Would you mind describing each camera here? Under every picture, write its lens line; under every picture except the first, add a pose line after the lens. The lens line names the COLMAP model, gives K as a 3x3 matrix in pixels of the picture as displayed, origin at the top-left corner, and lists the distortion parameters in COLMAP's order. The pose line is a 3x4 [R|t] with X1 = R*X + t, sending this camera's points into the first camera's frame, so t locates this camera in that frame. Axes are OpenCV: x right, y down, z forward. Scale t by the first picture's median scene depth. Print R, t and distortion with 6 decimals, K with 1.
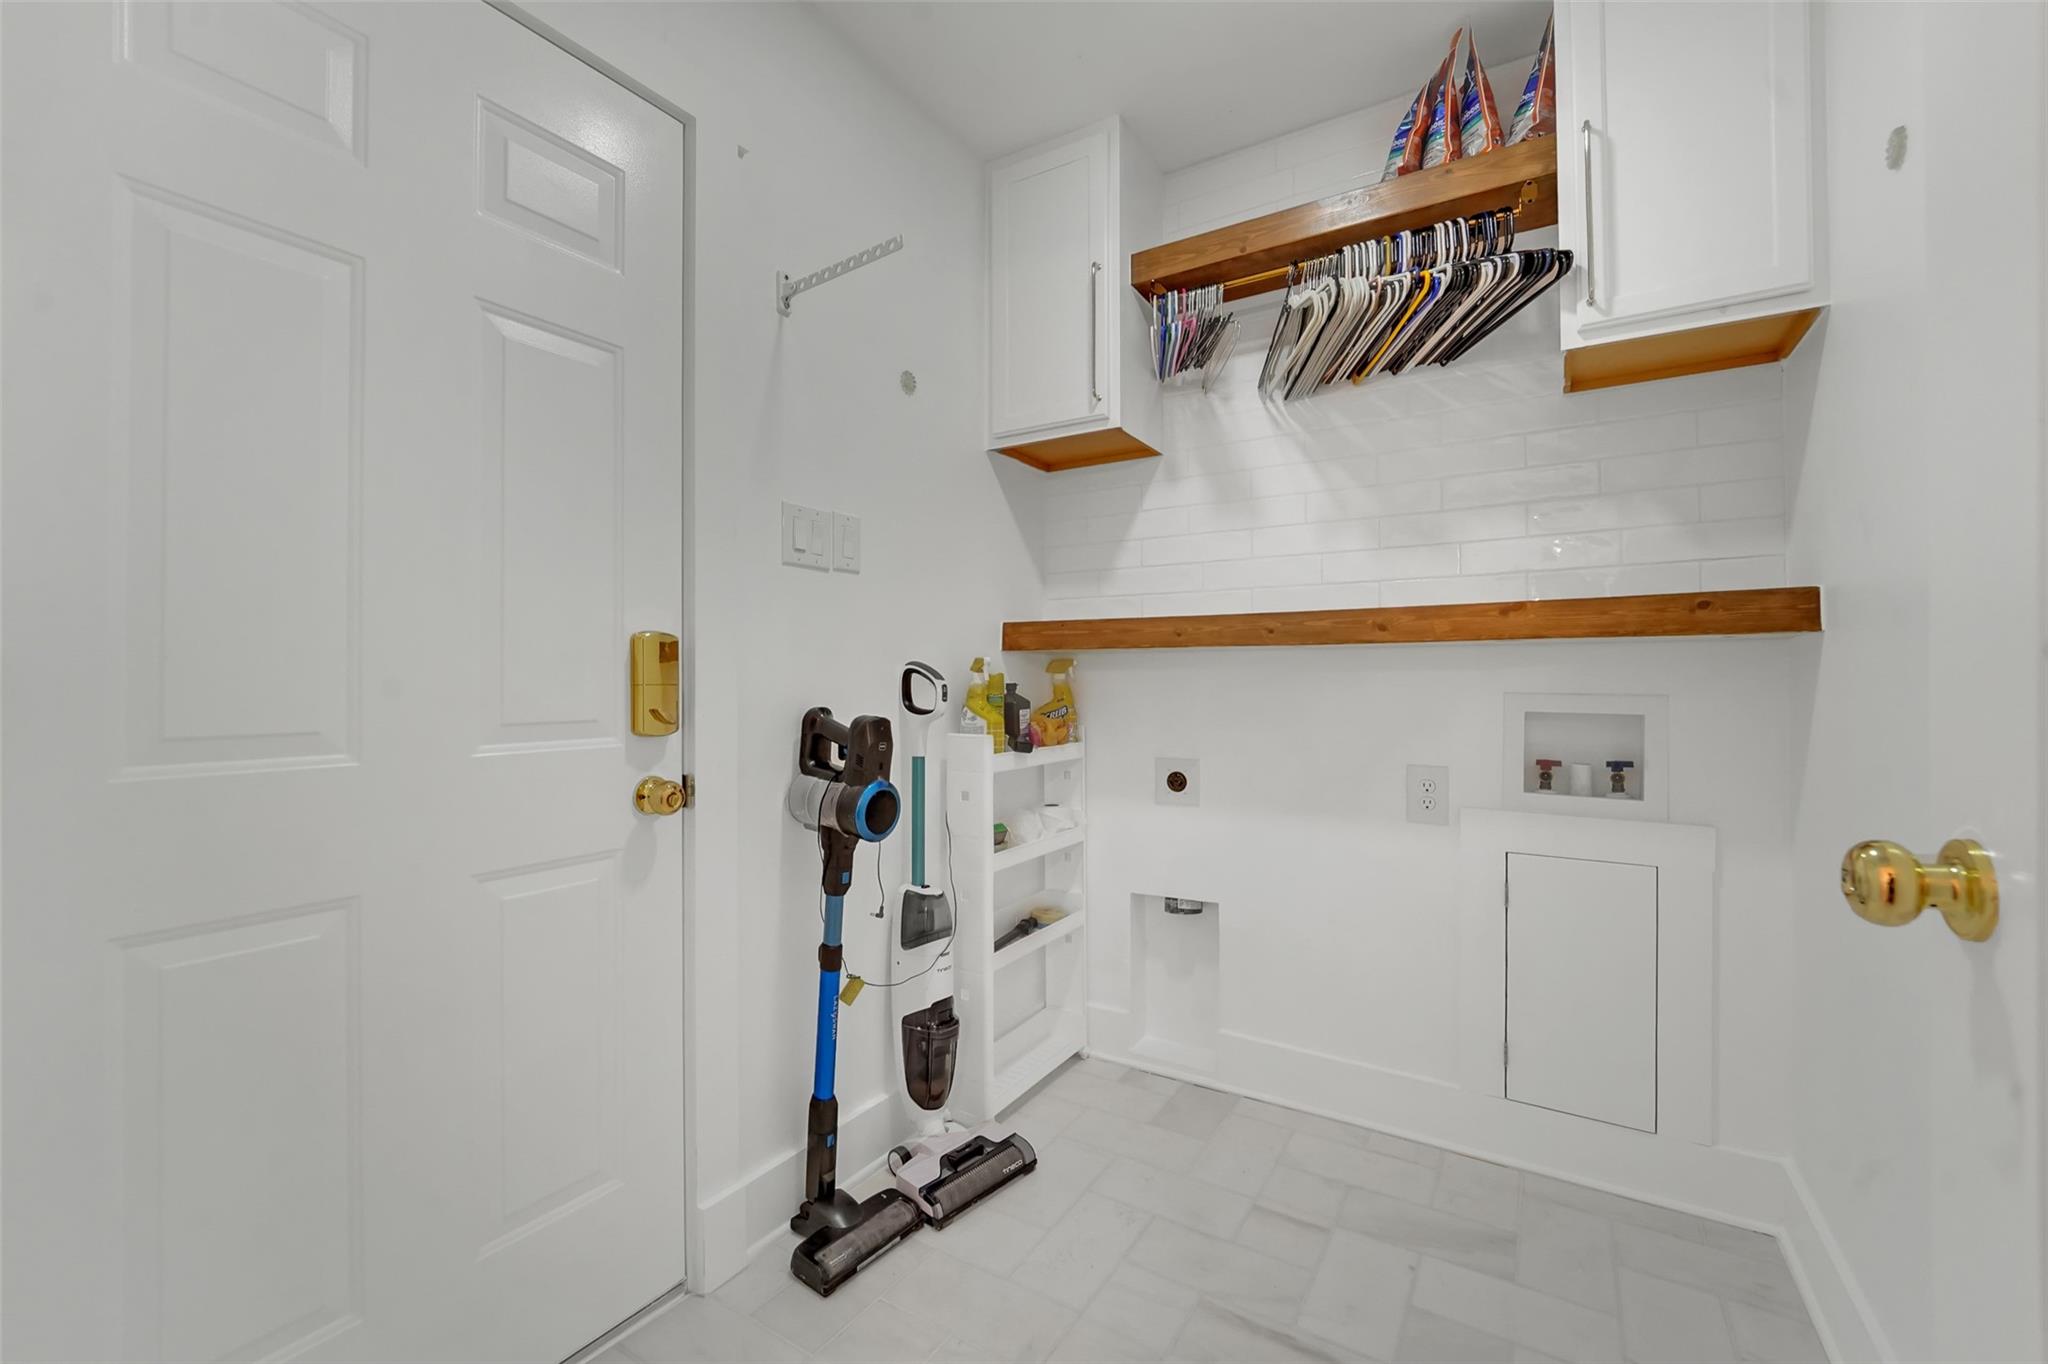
lens RADIAL K [[841.1, 0, 1013.4], [0, 841.1, 679.6], [0, 0, 1]] dist [-0.015054, -0.000417]
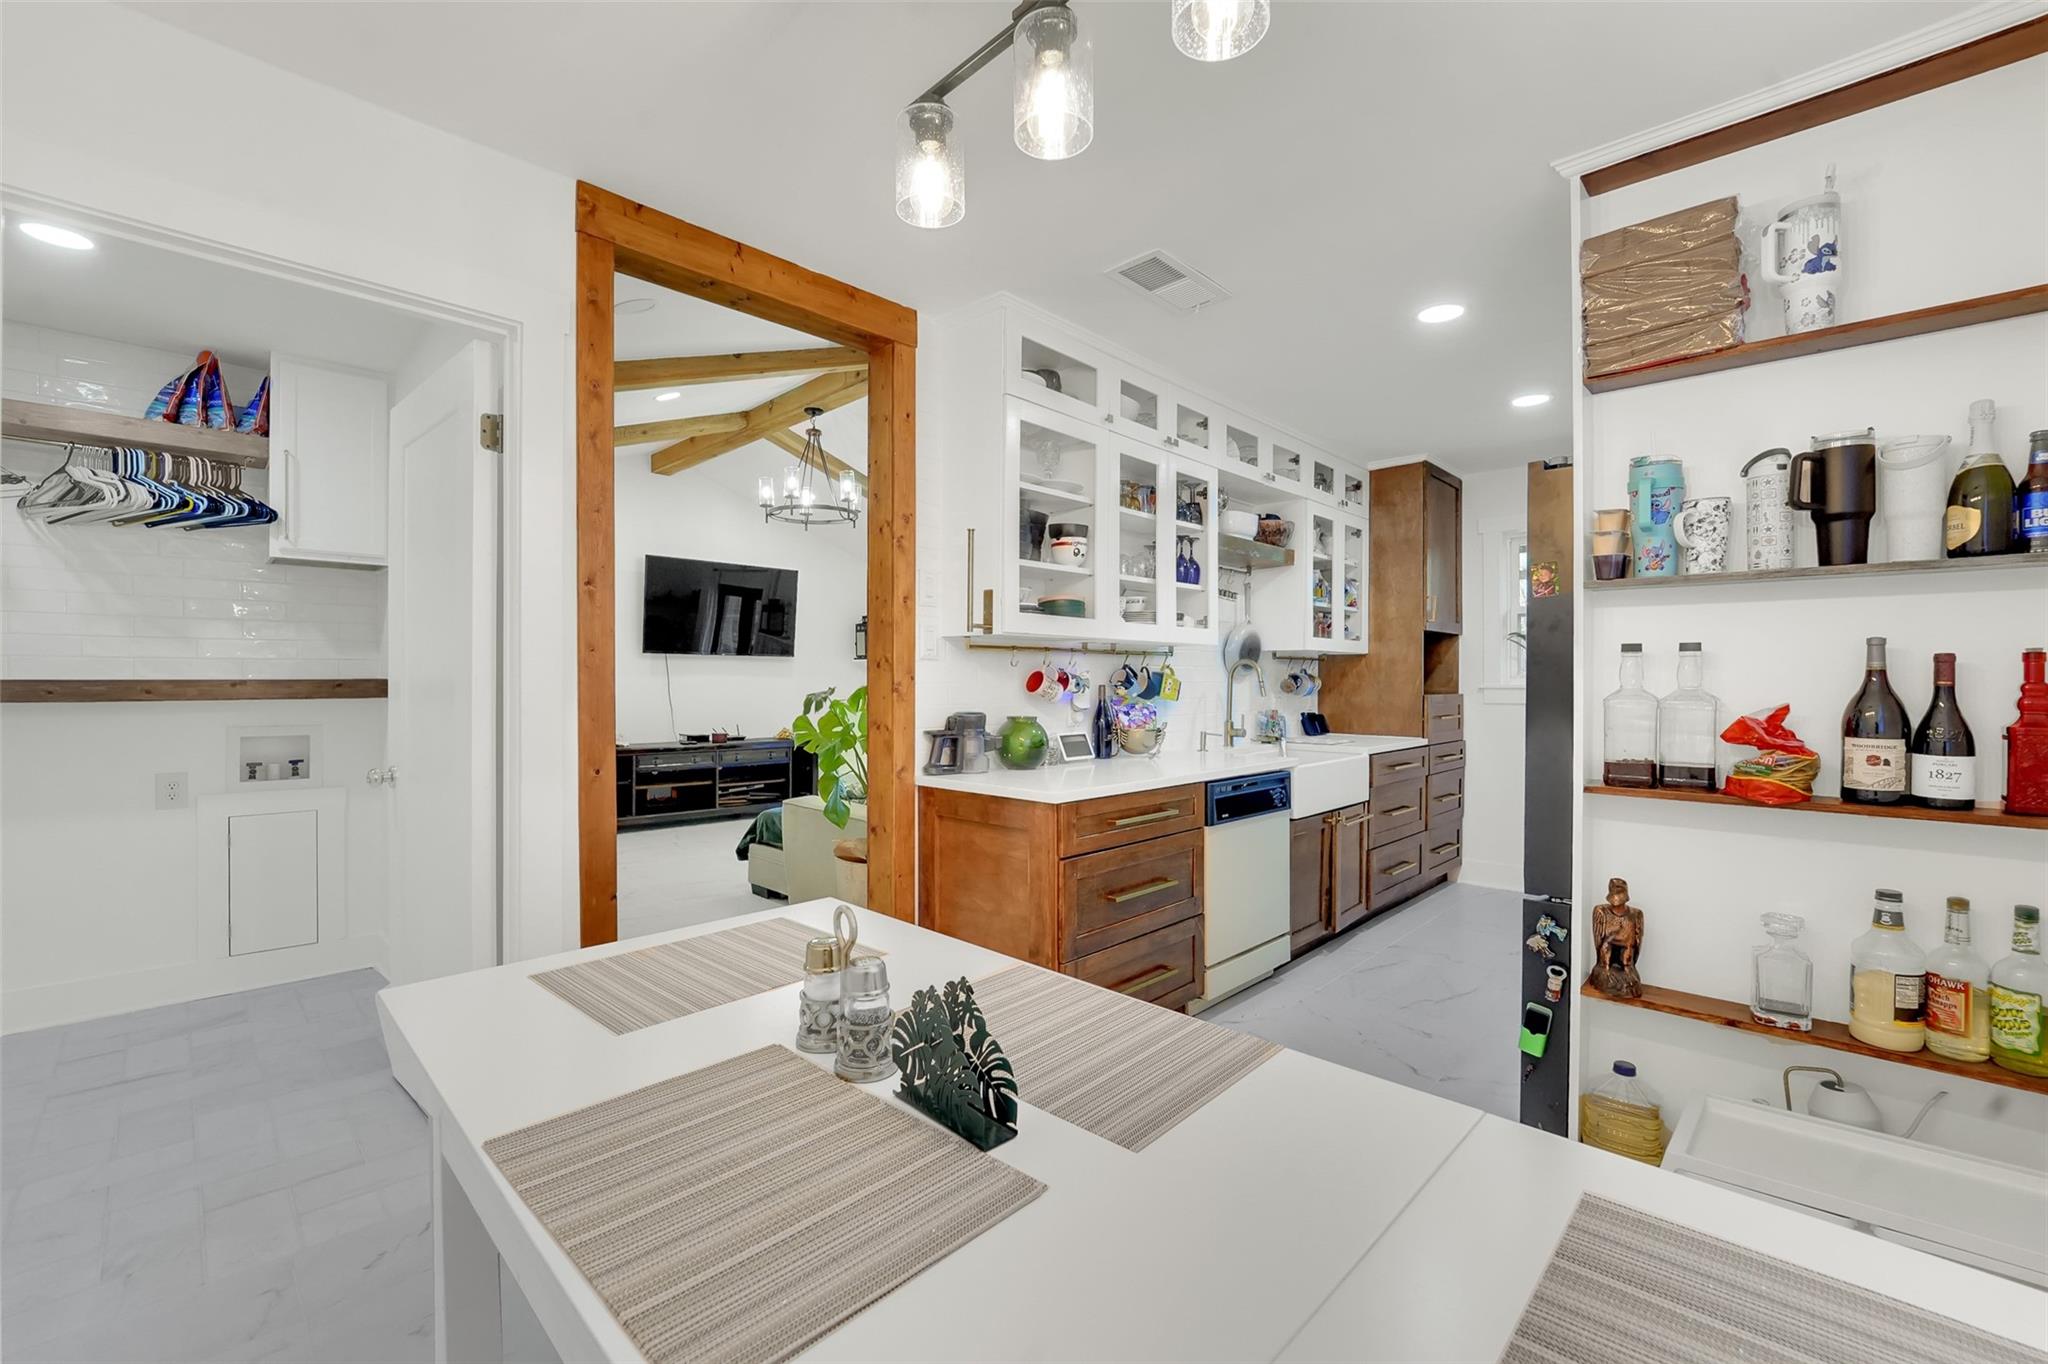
lens RADIAL K [[841.1, 0, 1023.7], [0, 841.1, 677.0], [0, 0, 1]] dist [-0.015054, -0.000417]
pose [[0.203683, 0.004133, 0.979028, -0.817127], [-0.002450, 0.999990, -0.003712, -0.089905], [-0.979034, -0.001642, 0.203691, -1.041624]]
